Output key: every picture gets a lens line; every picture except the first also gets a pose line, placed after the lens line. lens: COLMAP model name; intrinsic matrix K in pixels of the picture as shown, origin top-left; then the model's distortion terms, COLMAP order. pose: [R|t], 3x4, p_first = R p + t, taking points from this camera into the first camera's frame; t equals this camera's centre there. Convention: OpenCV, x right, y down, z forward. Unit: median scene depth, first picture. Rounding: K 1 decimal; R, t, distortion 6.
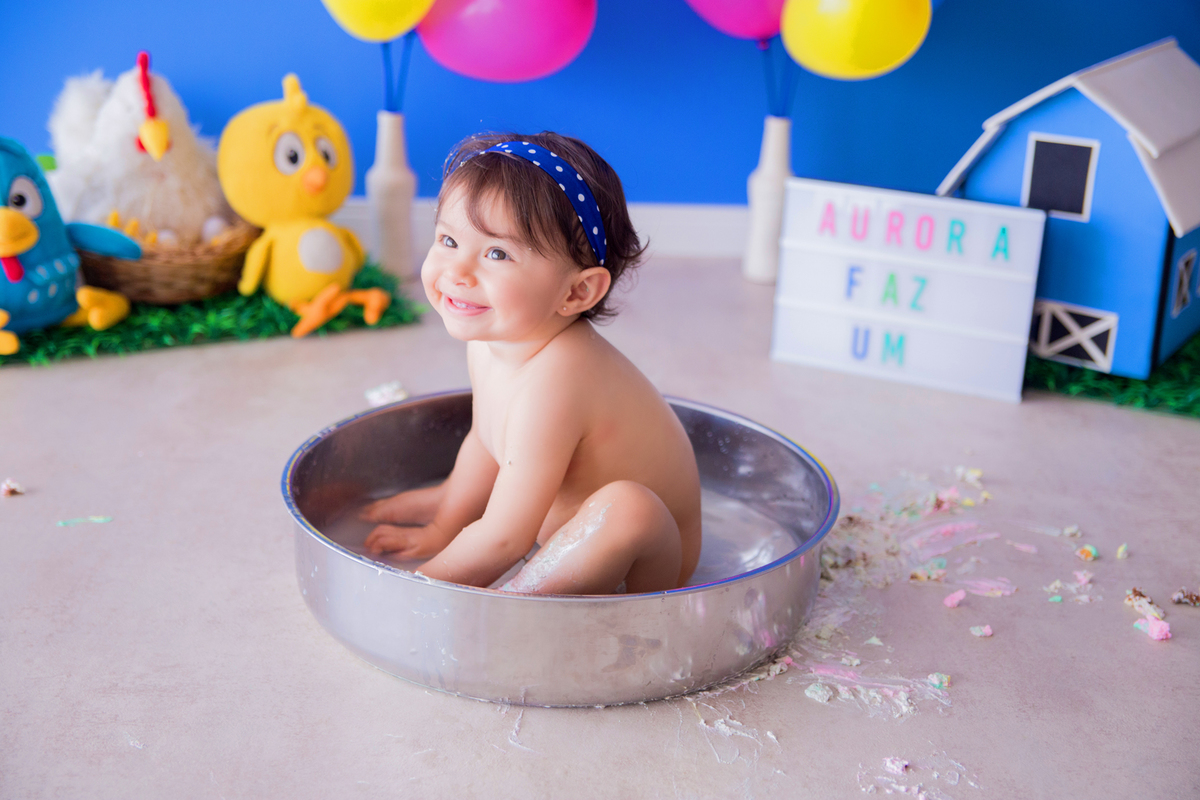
lens RADIAL K [[1746.1, 0, 598.4], [0, 1746.1, 404.2], [0, 0, 1]] dist [0.111980, 0.002564]
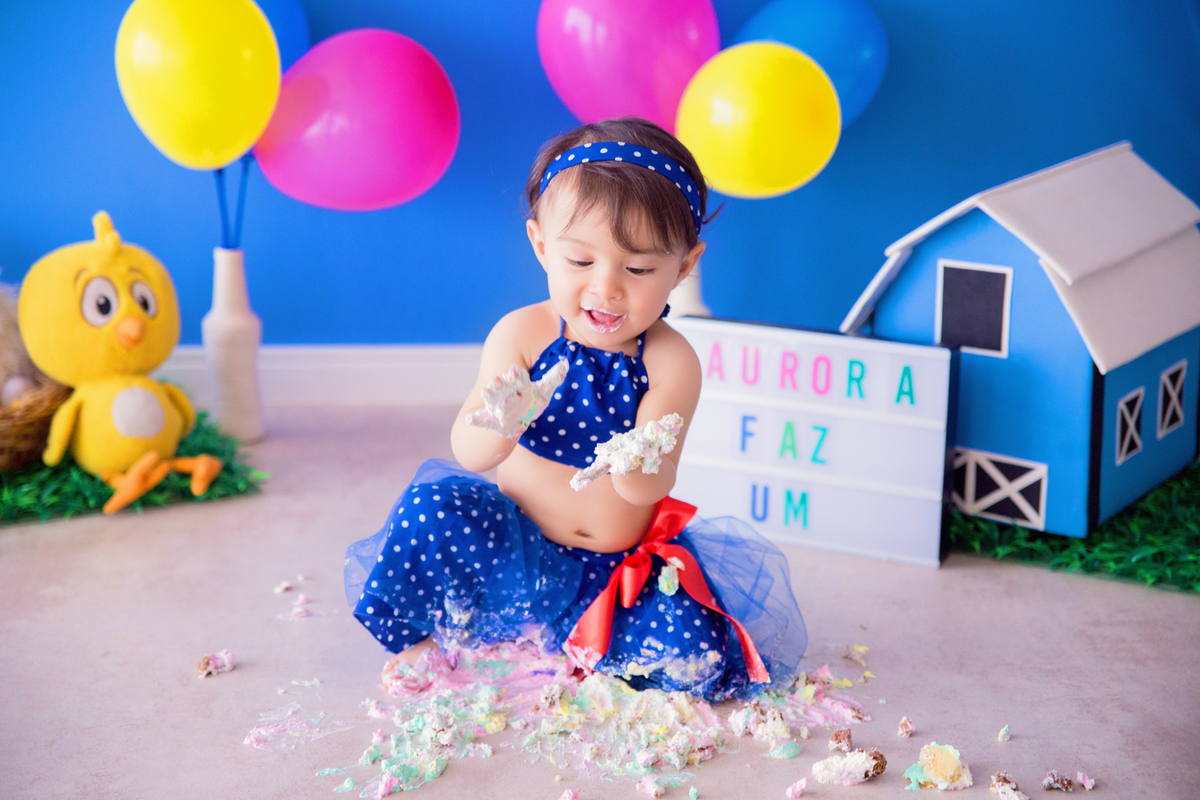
lens RADIAL K [[2379.7, 0, 598.0], [0, 2379.7, 400.6], [0, 0, 1]] dist [0.276177, -0.039579]
pose [[0.999366, -0.026658, -0.023596, 0.099259], [0.024729, 0.996599, -0.078604, 0.005238], [0.025611, 0.077971, 0.996627, -0.178350]]
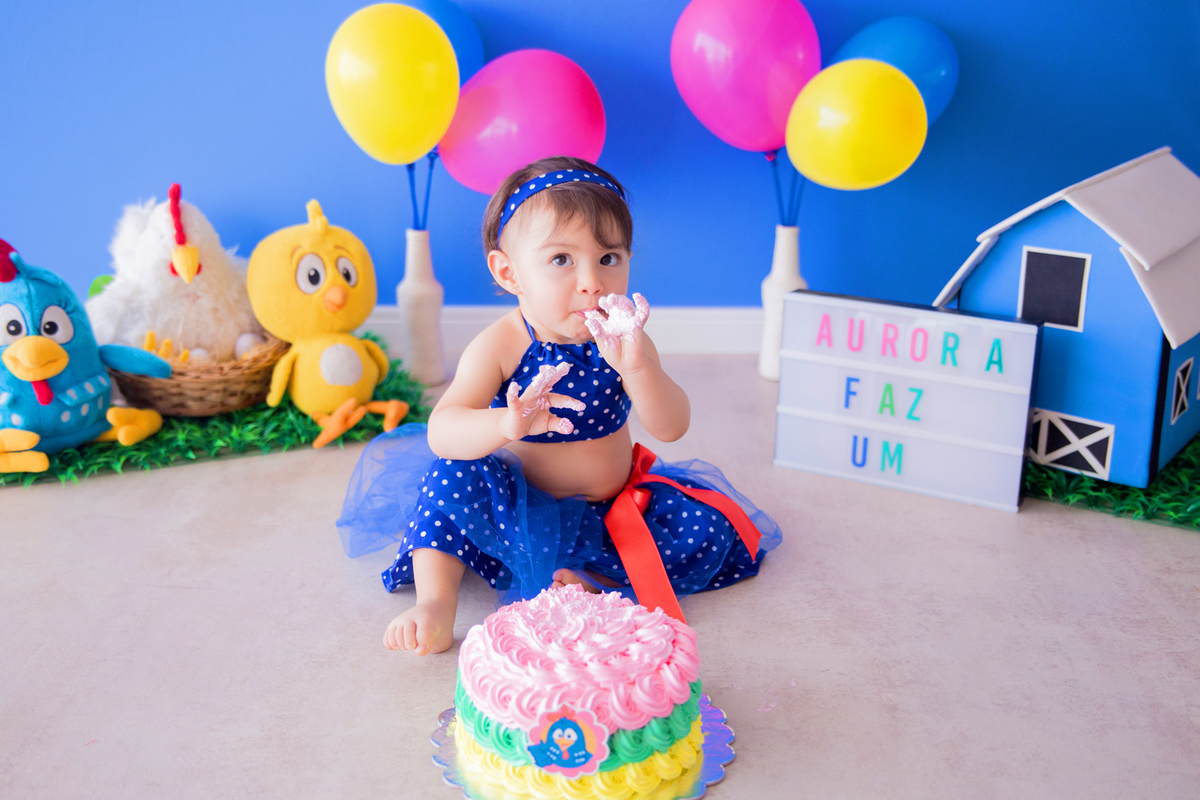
lens RADIAL K [[1464.0, 0, 594.4], [0, 1464.0, 399.3], [0, 0, 1]] dist [0.009793, 0.054505]
pose [[0.997095, -0.010903, -0.075388, 0.061014], [0.009225, 0.999702, -0.022580, -0.047425], [0.075612, 0.021819, 0.996899, 0.143086]]
